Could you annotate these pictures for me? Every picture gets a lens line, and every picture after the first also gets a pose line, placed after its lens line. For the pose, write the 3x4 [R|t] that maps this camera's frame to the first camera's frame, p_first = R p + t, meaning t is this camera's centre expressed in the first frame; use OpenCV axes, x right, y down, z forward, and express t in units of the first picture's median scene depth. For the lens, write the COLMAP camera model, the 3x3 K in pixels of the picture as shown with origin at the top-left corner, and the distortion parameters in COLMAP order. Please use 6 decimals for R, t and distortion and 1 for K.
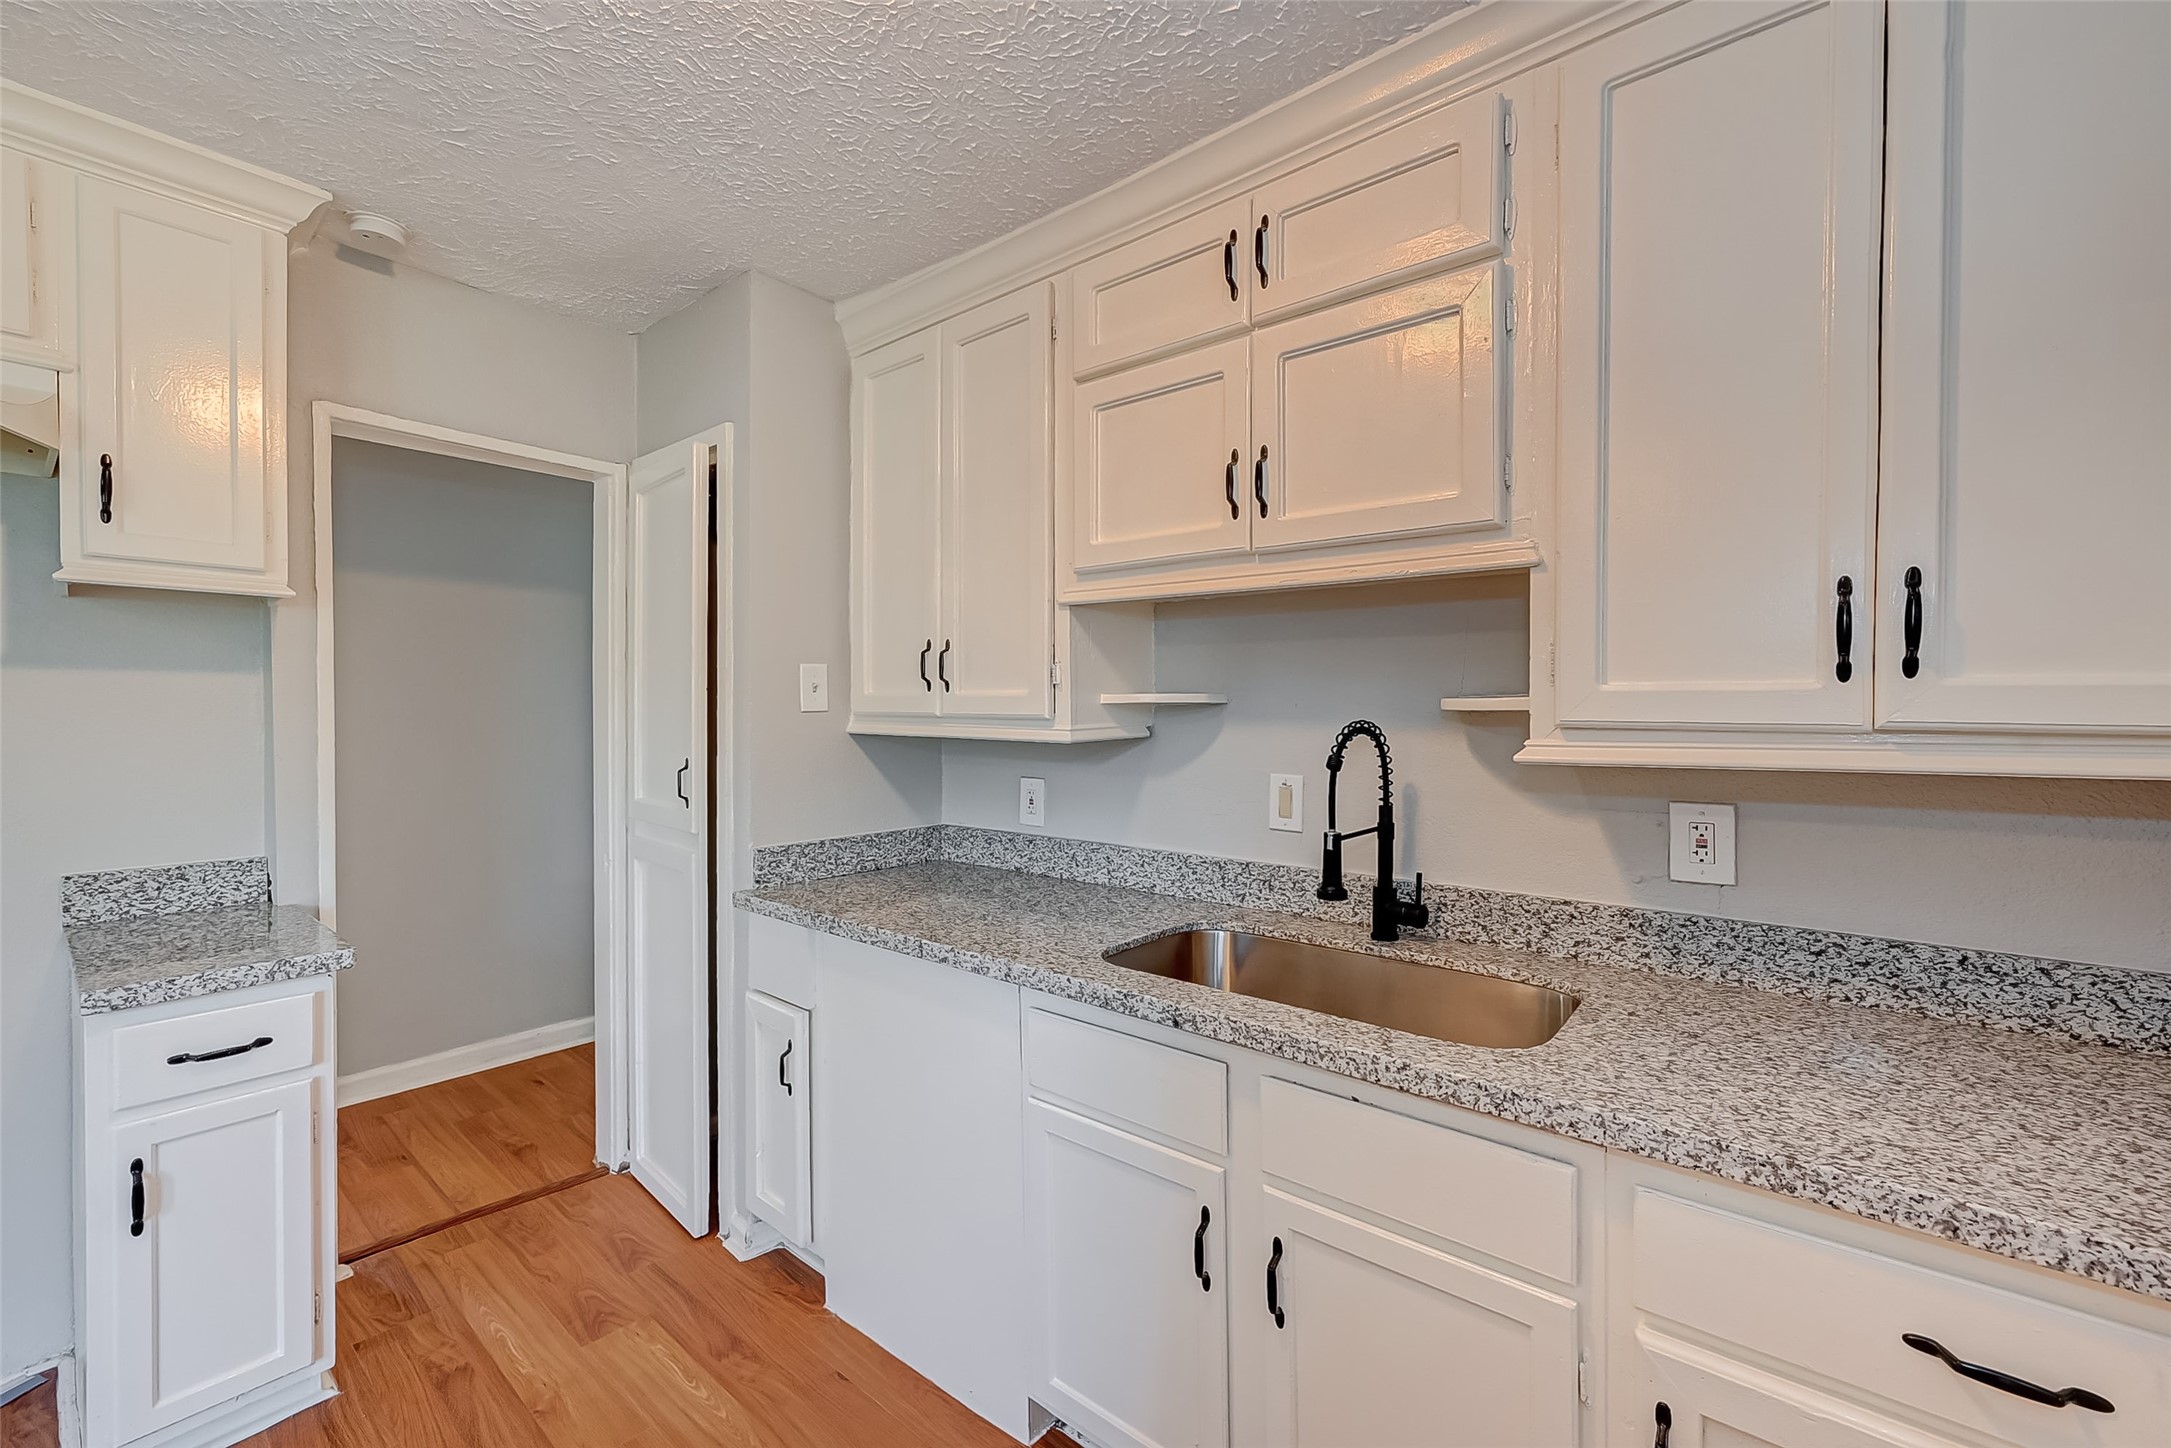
lens RADIAL K [[861.7, 0, 1114.7], [0, 861.7, 723.0], [0, 0, 1]] dist [0.000650, 0.000061]
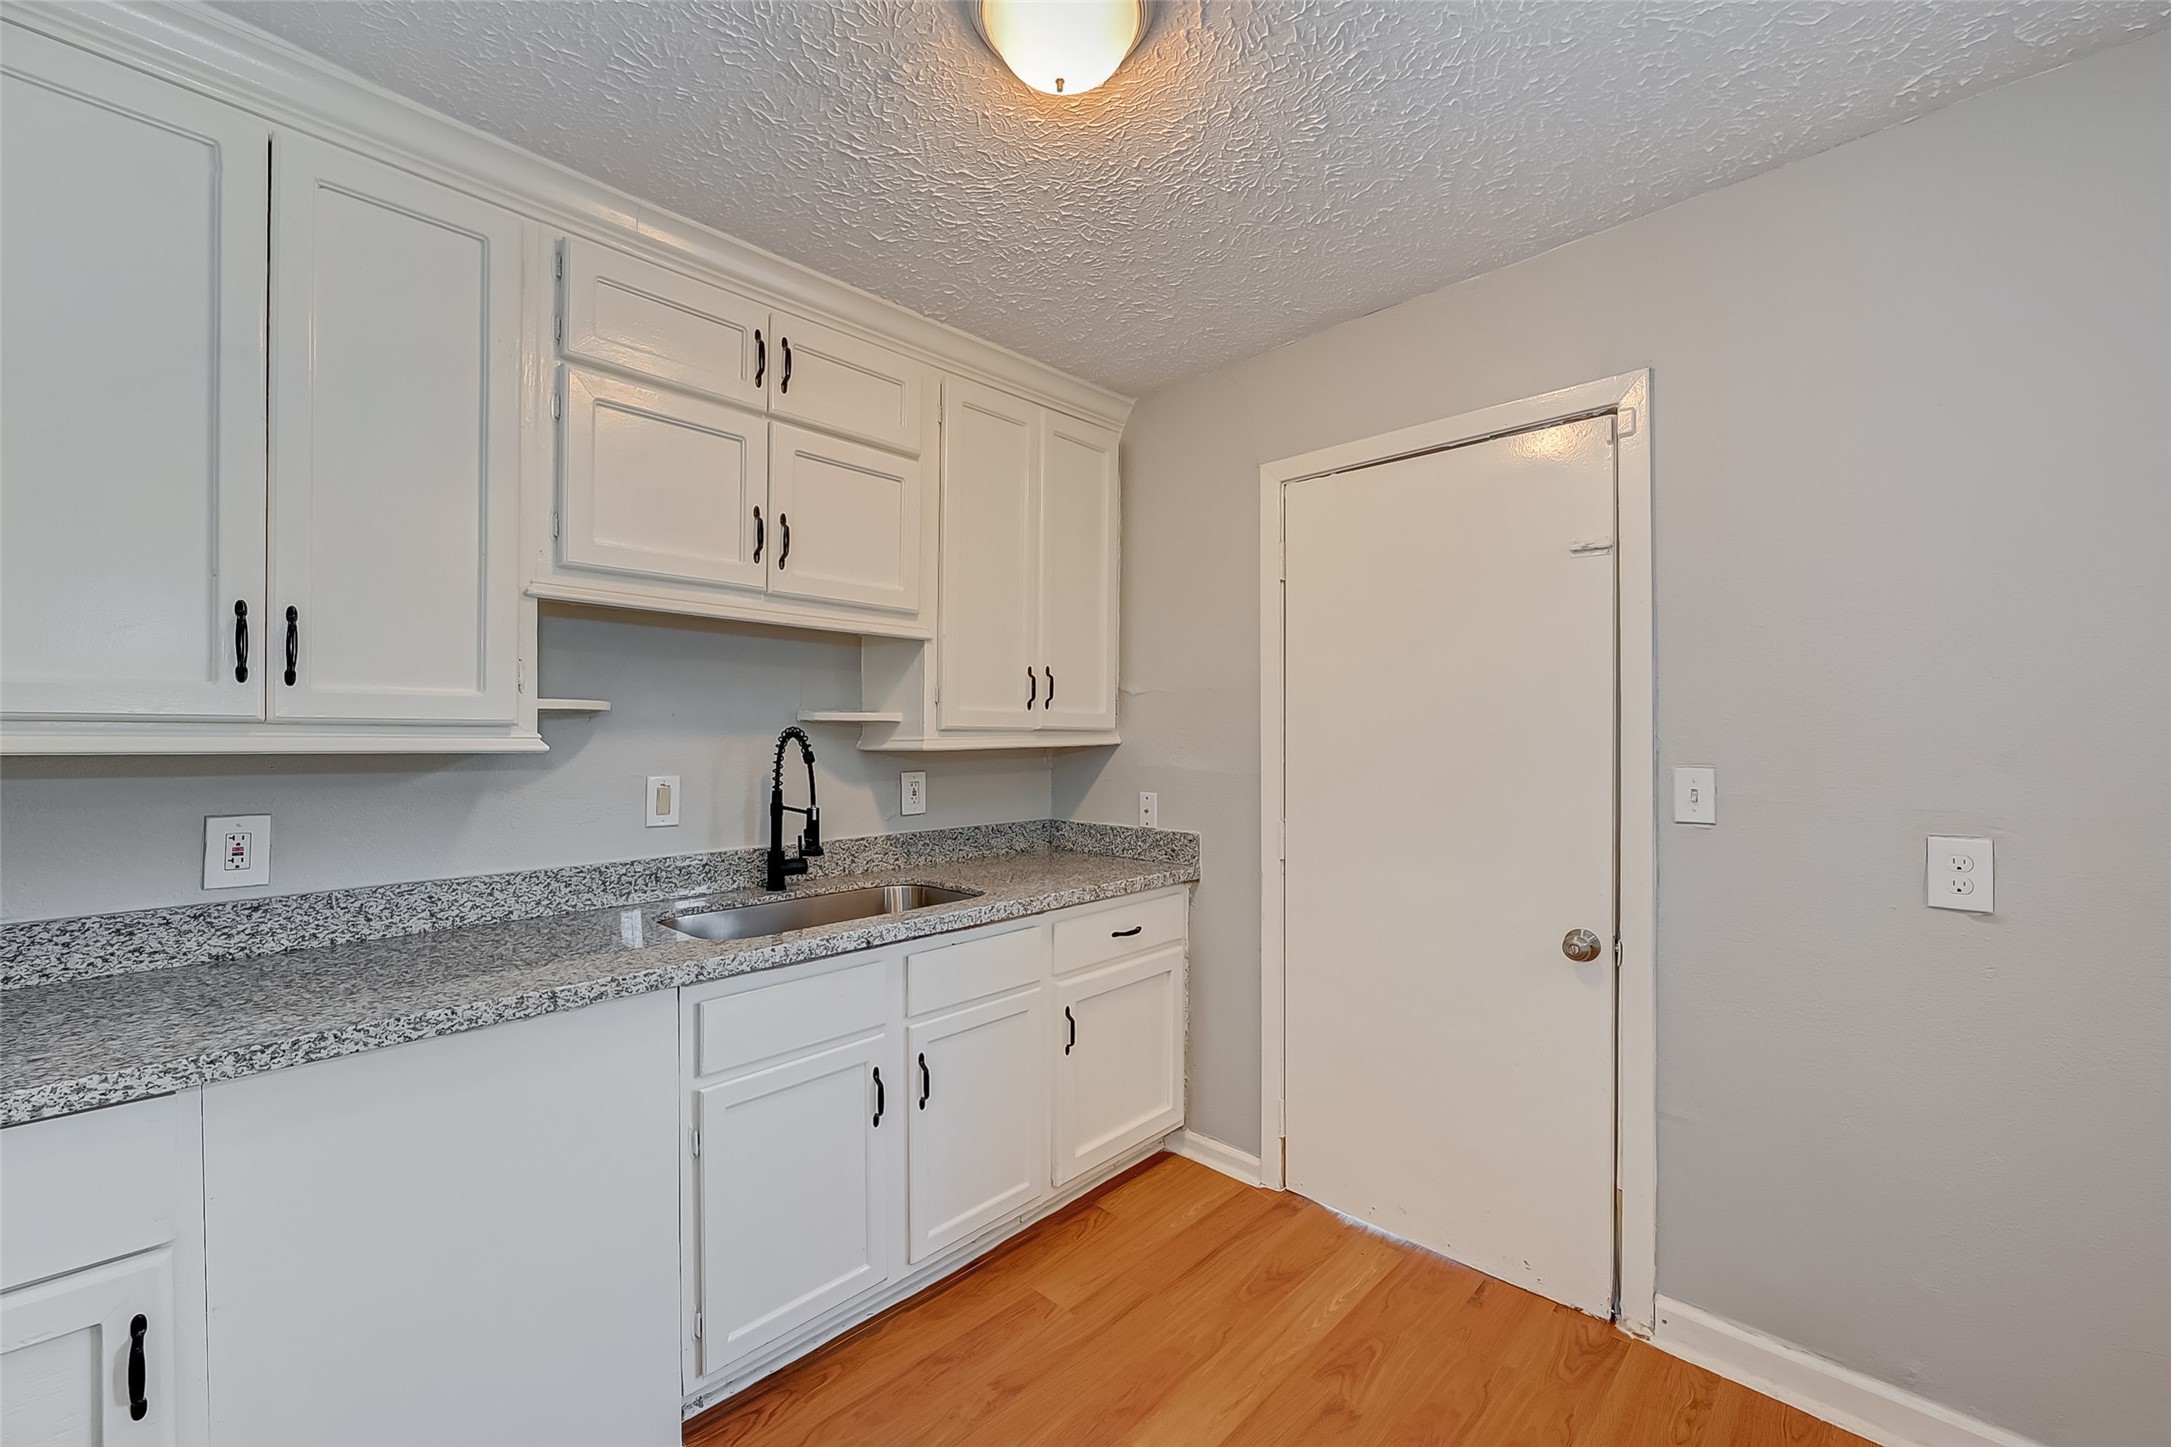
lens RADIAL K [[879.4, 0, 1047.4], [0, 879.4, 732.4], [0, 0, 1]] dist [0.001846, 0.000393]
pose [[0.111631, -0.002155, 0.993747, -1.039833], [0.012467, 0.999922, 0.000768, 0.009393], [-0.993672, 0.012304, 0.111649, 0.439791]]
